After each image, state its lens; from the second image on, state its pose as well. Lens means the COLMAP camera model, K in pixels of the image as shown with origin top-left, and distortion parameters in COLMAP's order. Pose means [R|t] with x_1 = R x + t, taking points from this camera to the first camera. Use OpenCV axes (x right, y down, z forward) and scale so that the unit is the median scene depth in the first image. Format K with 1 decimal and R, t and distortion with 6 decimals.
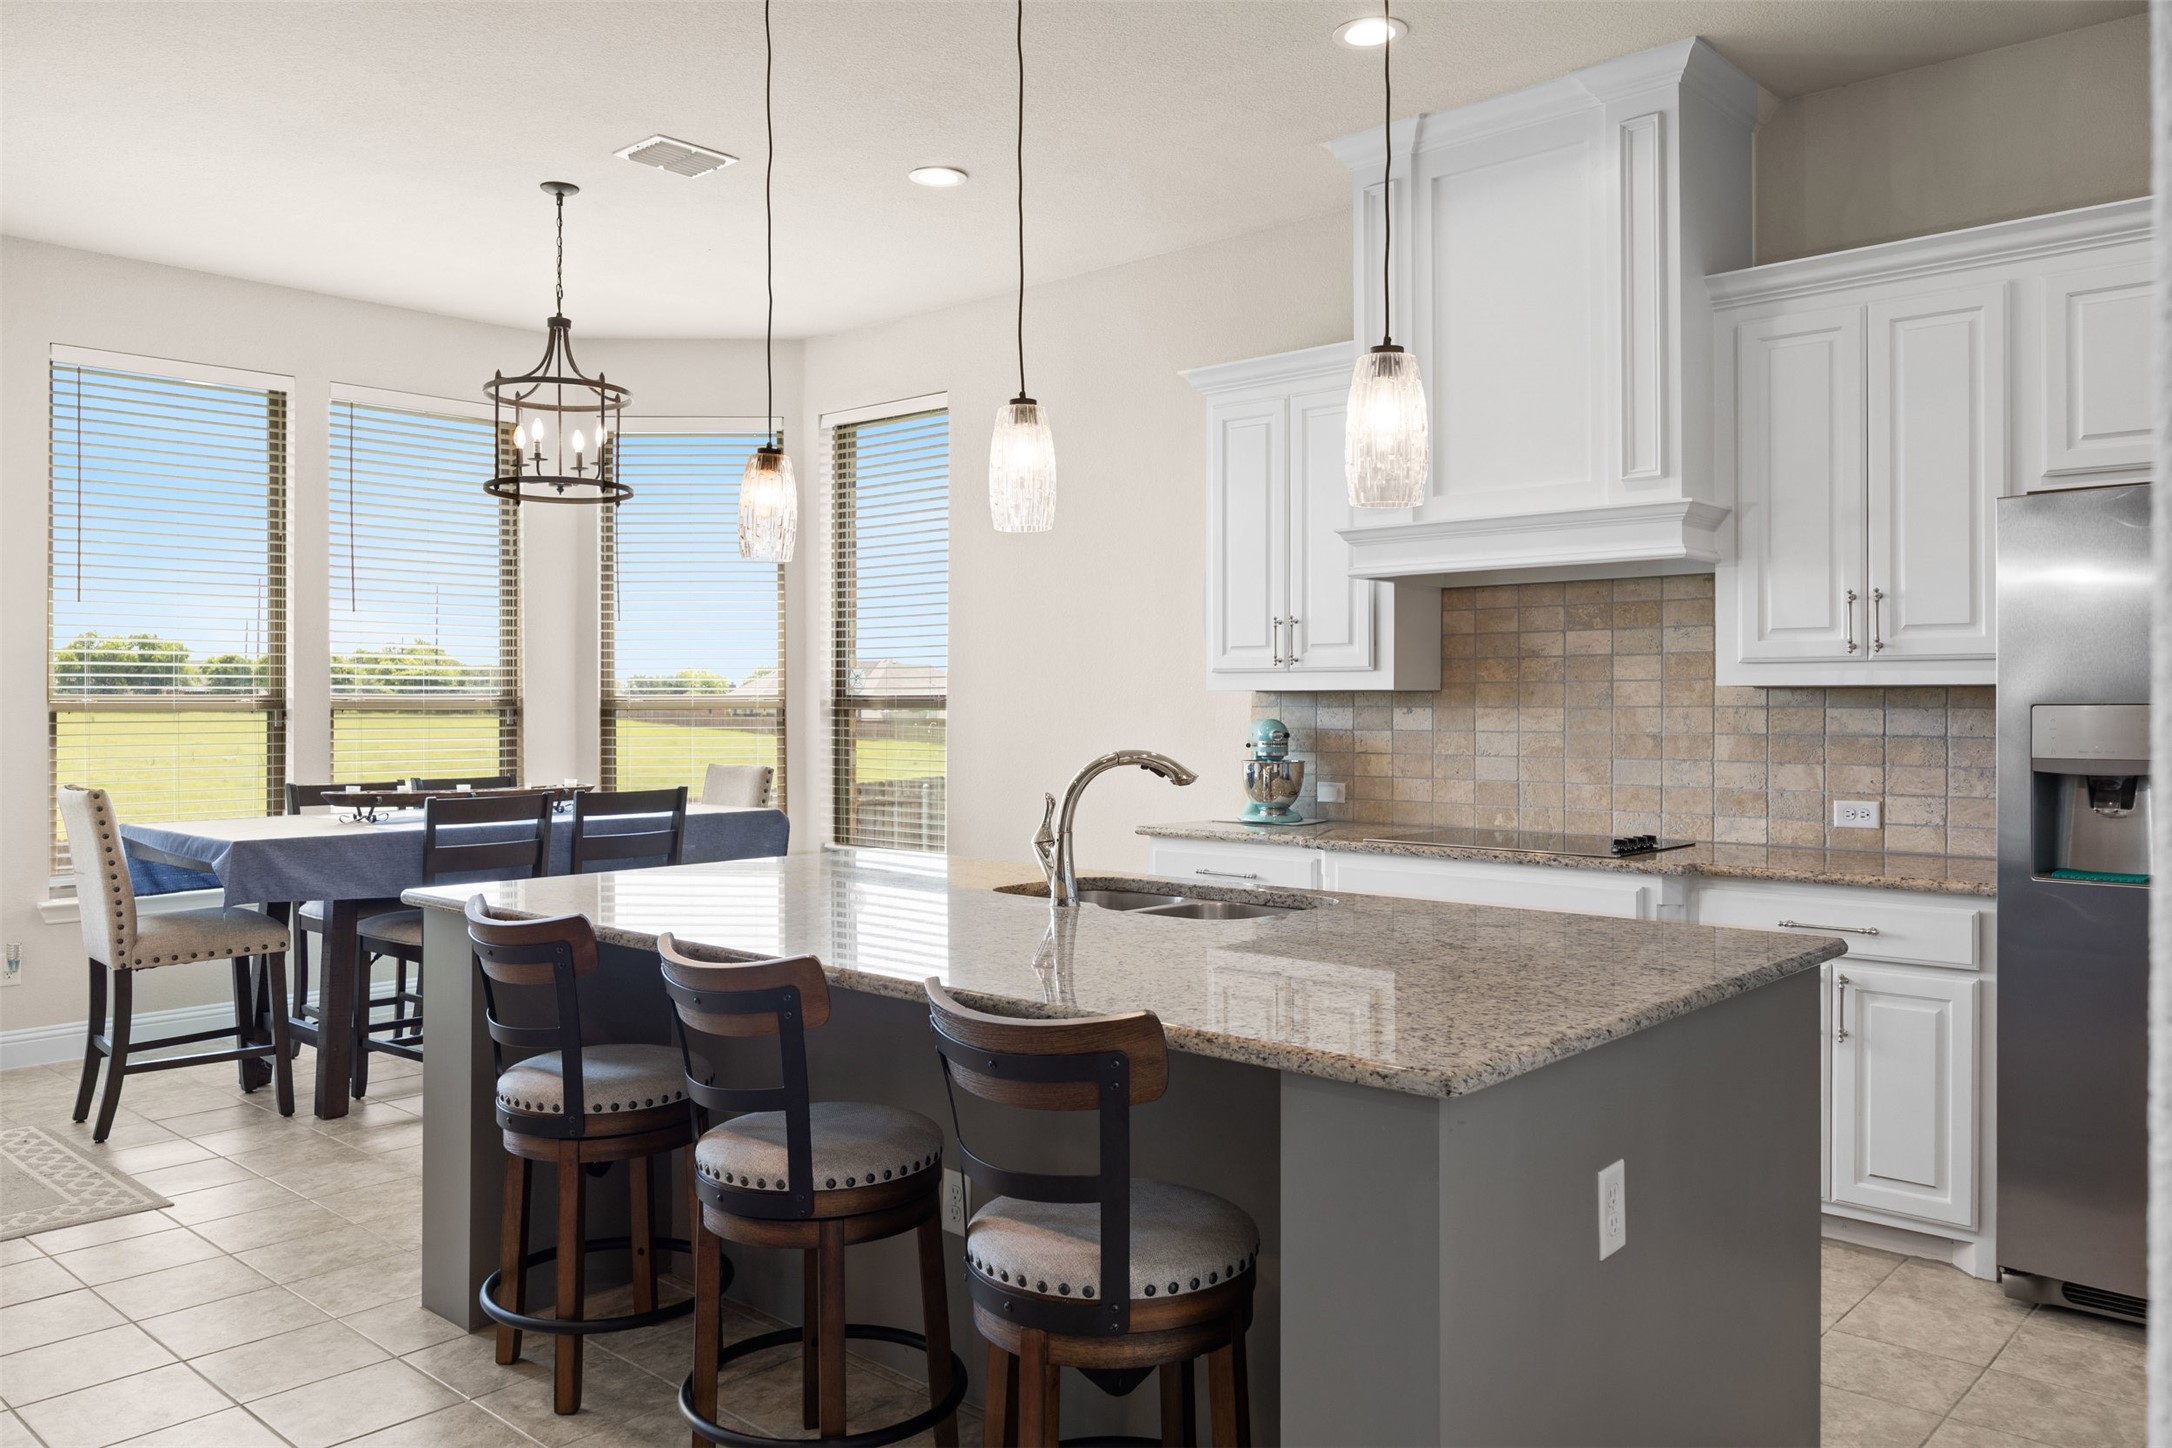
lens RADIAL K [[1598.1, 0, 1032.7], [0, 1598.1, 692.1], [0, 0, 1]] dist [-0.000252, -0.003418]
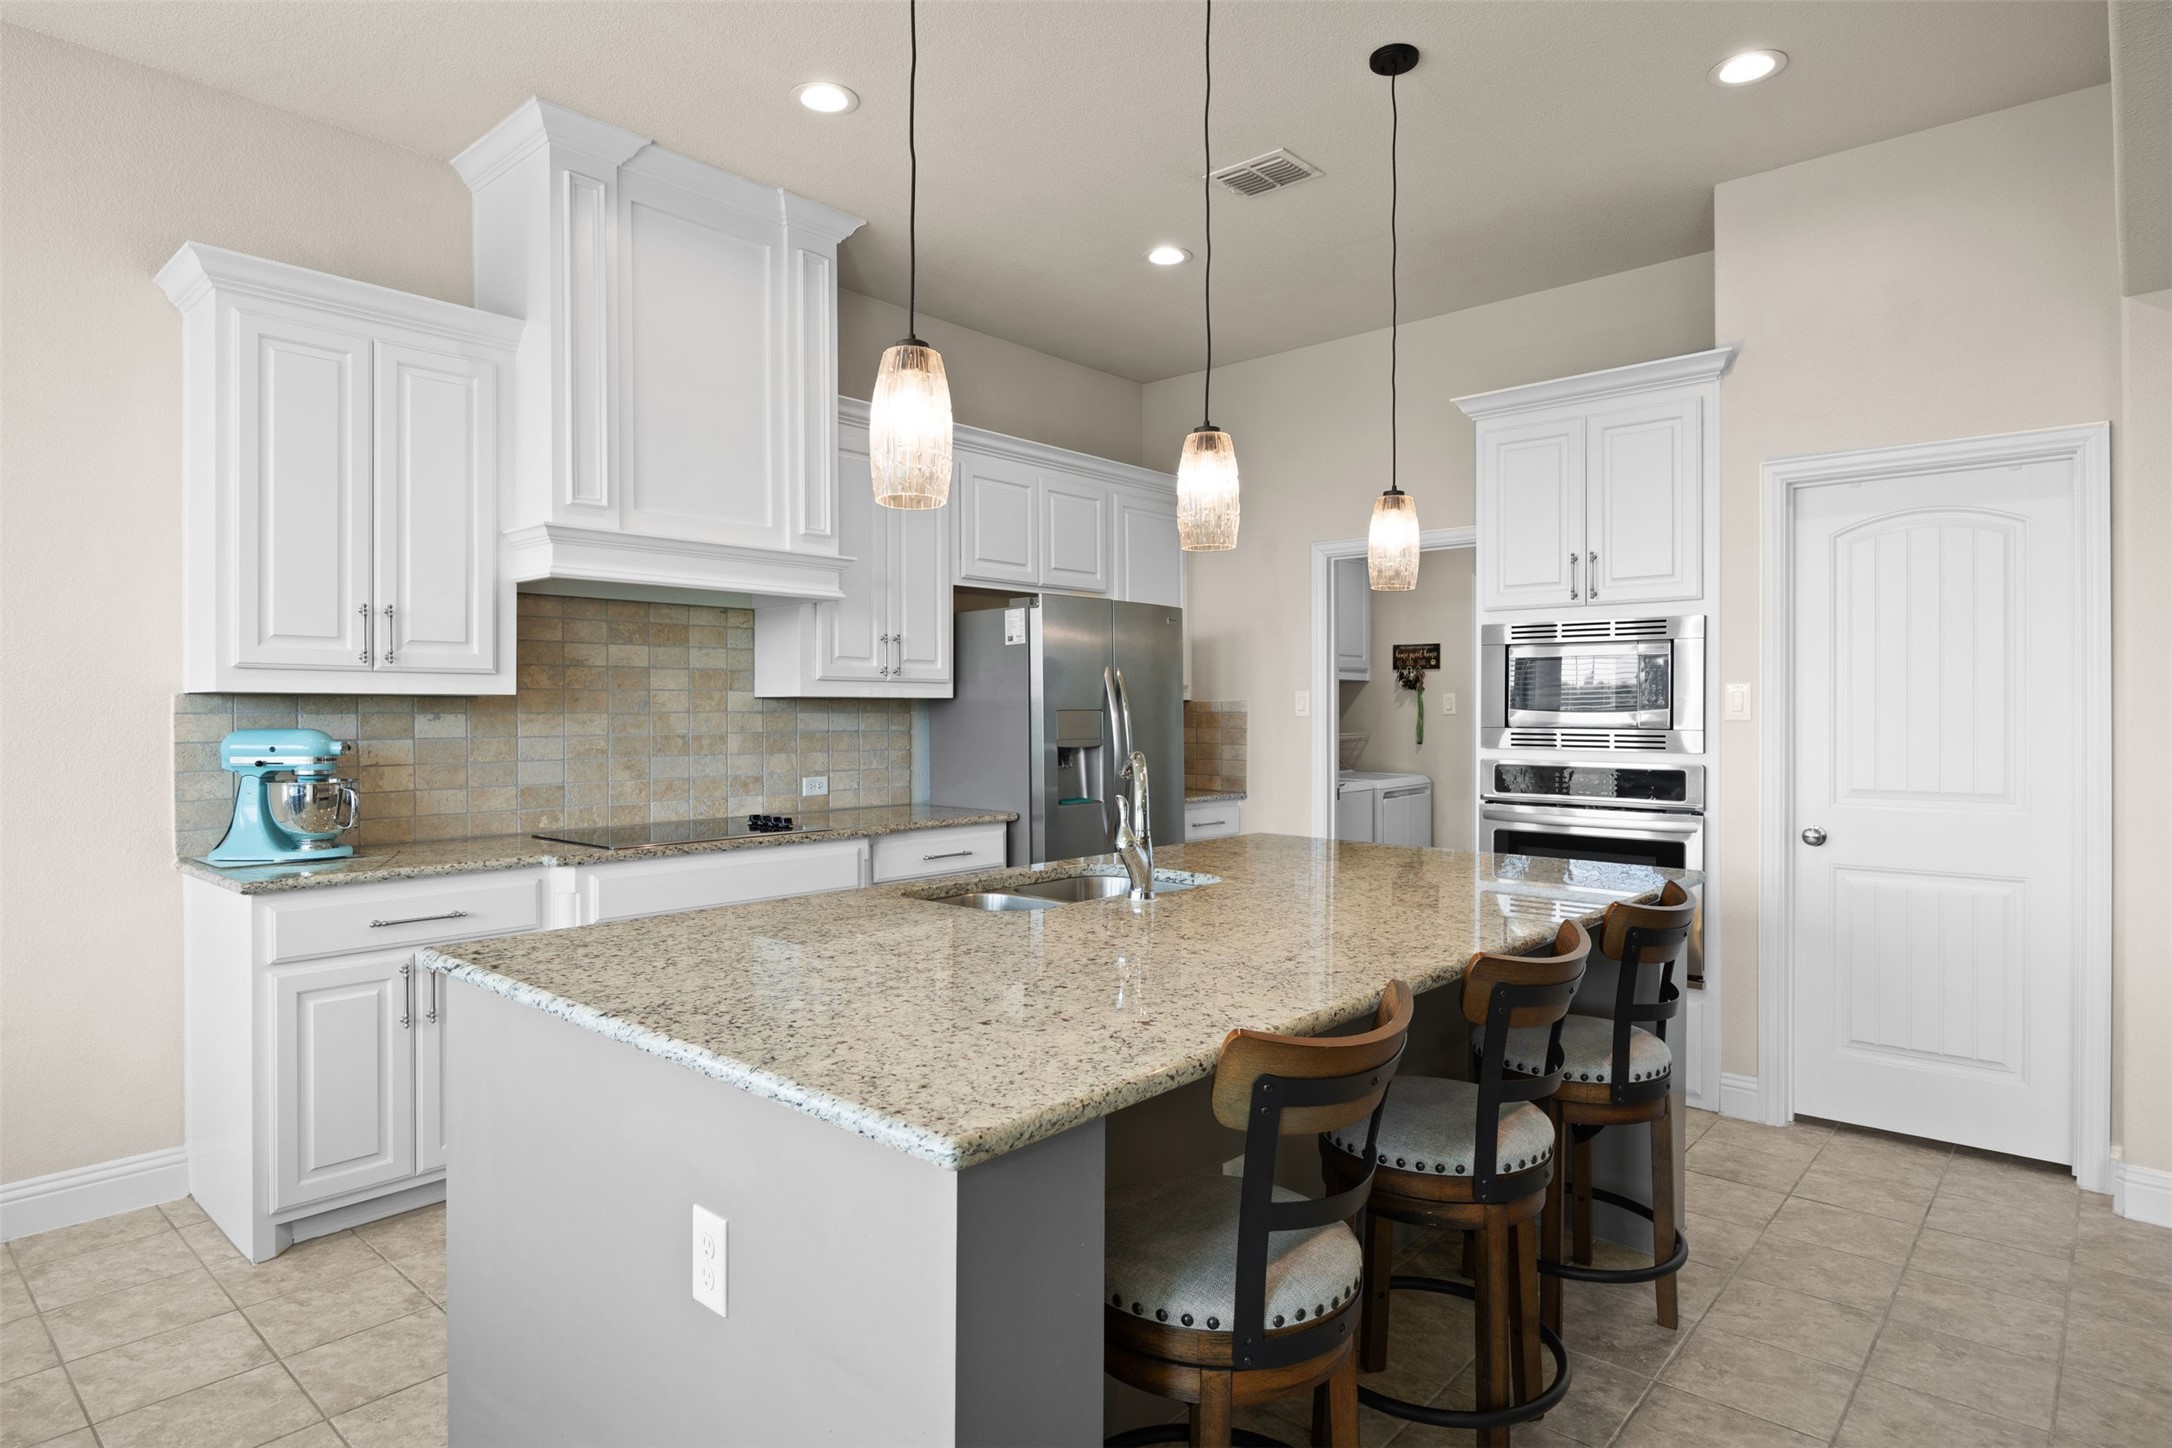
lens RADIAL K [[1231.8, 0, 1068.3], [0, 1231.8, 710.4], [0, 0, 1]] dist [-0.004642, 0.001685]
pose [[-0.041972, 0.000085, 0.999119, -0.518490], [-0.007098, 0.999975, -0.000383, 0.005697], [-0.999094, -0.007108, -0.041970, 0.700974]]
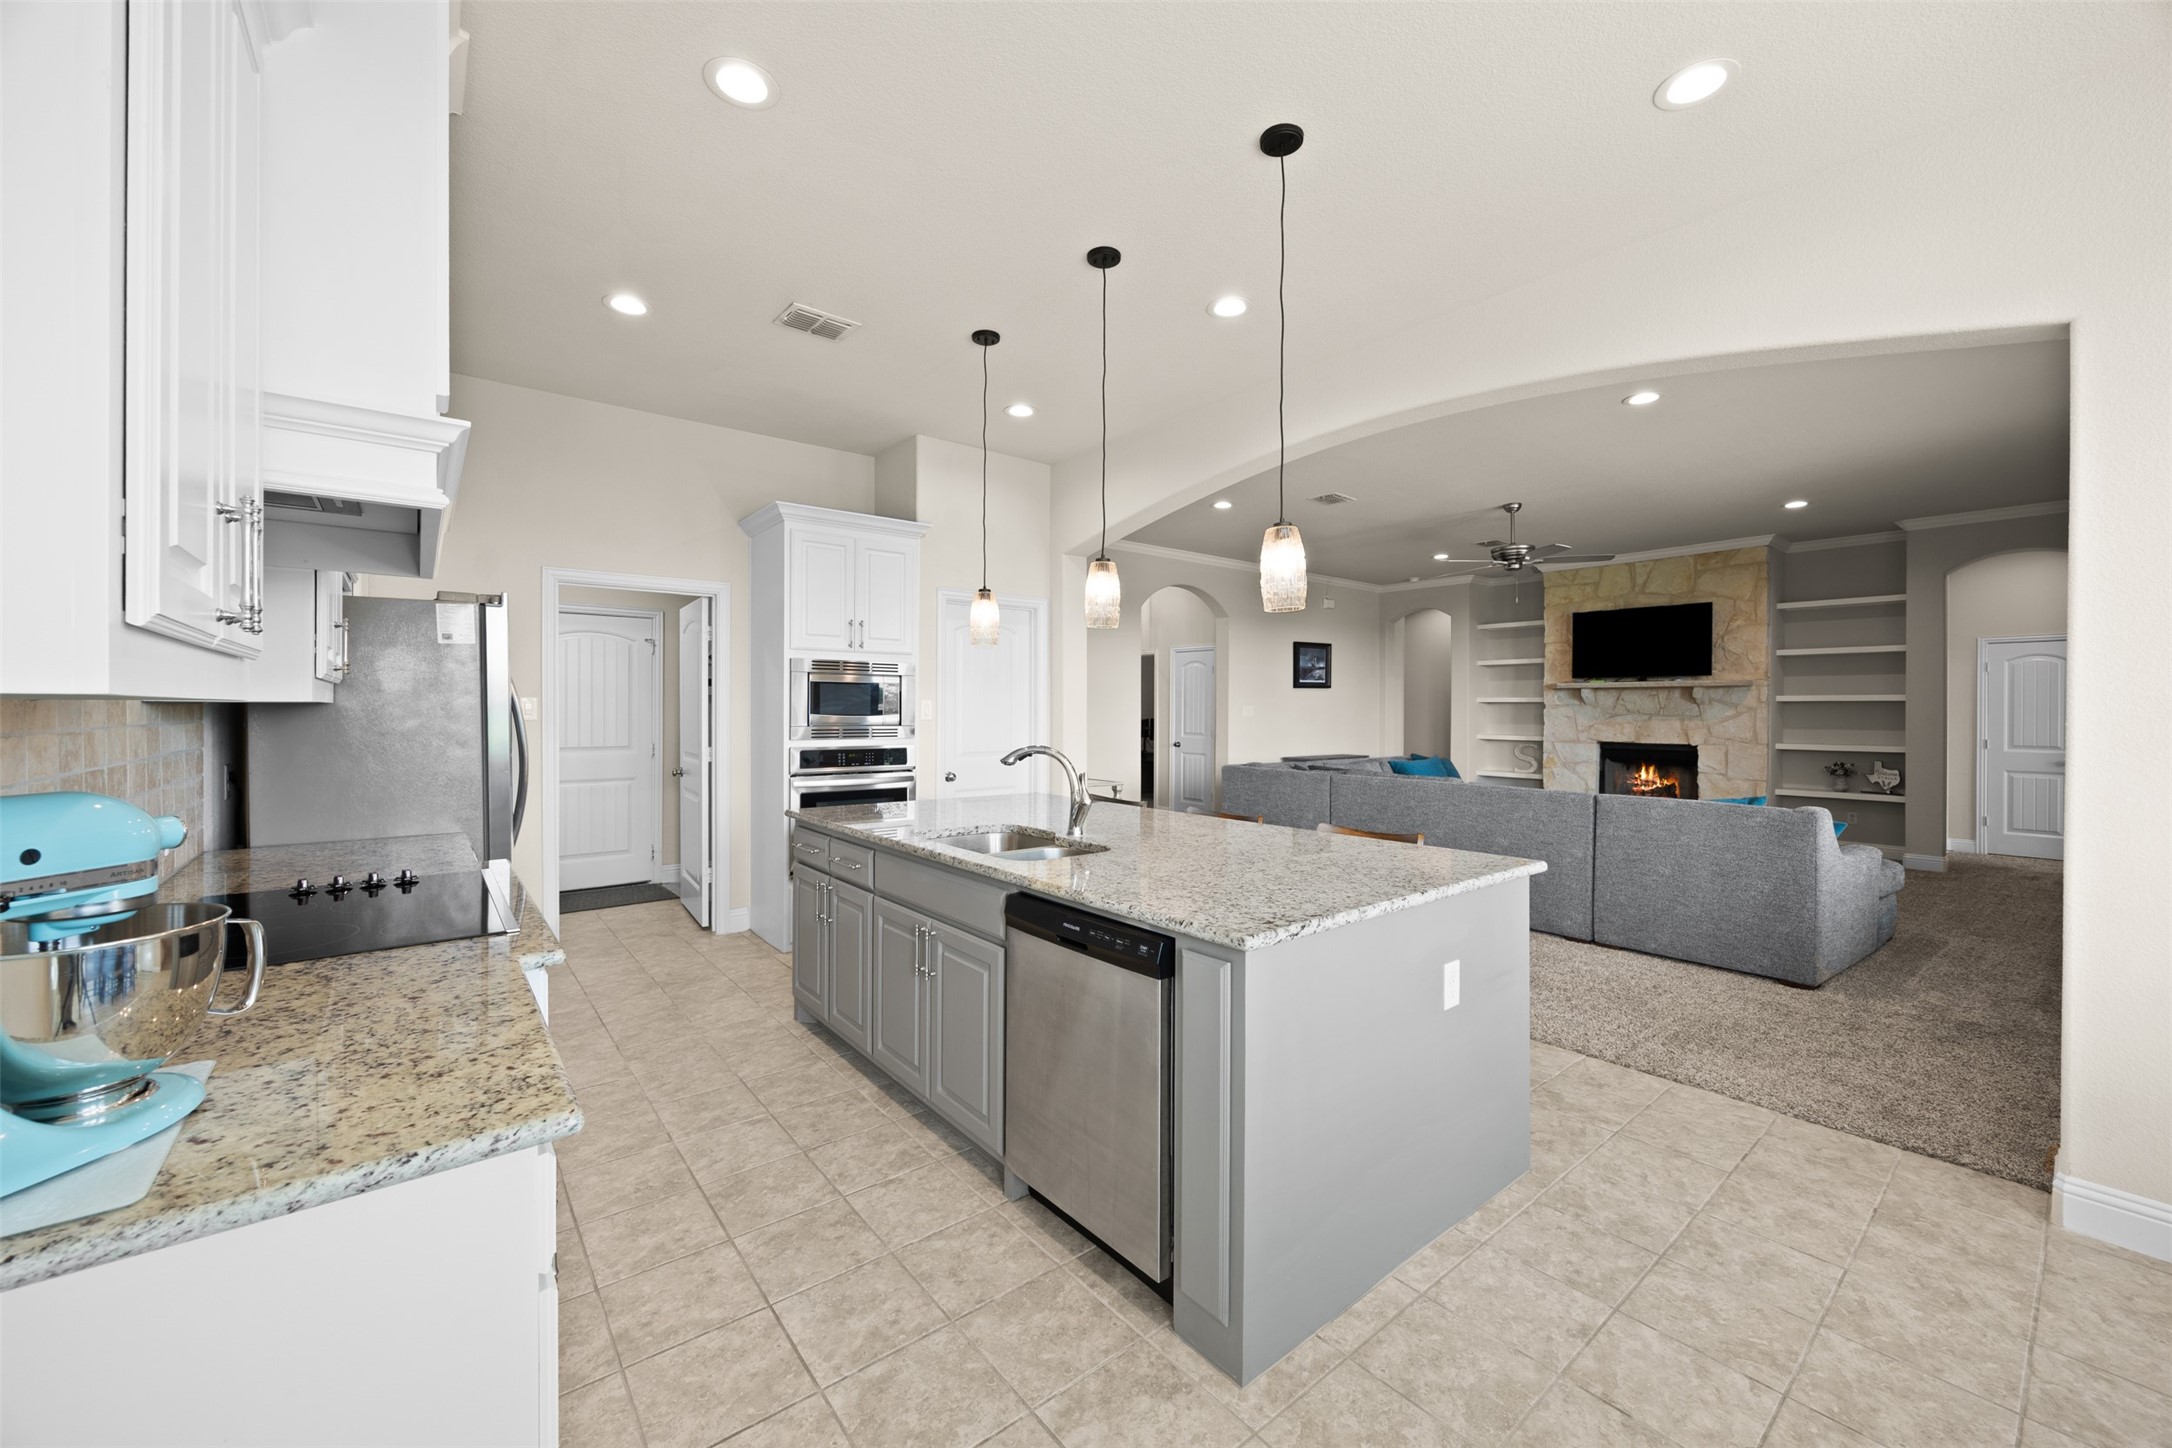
lens RADIAL K [[837.2, 0, 1098.2], [0, 837.2, 717.0], [0, 0, 1]] dist [-0.001513, 0.000299]
pose [[-0.995038, -0.005180, 0.099363, -0.063839], [-0.004908, 0.999984, 0.002981, 0.001418], [-0.099377, 0.002479, -0.995047, 1.236422]]
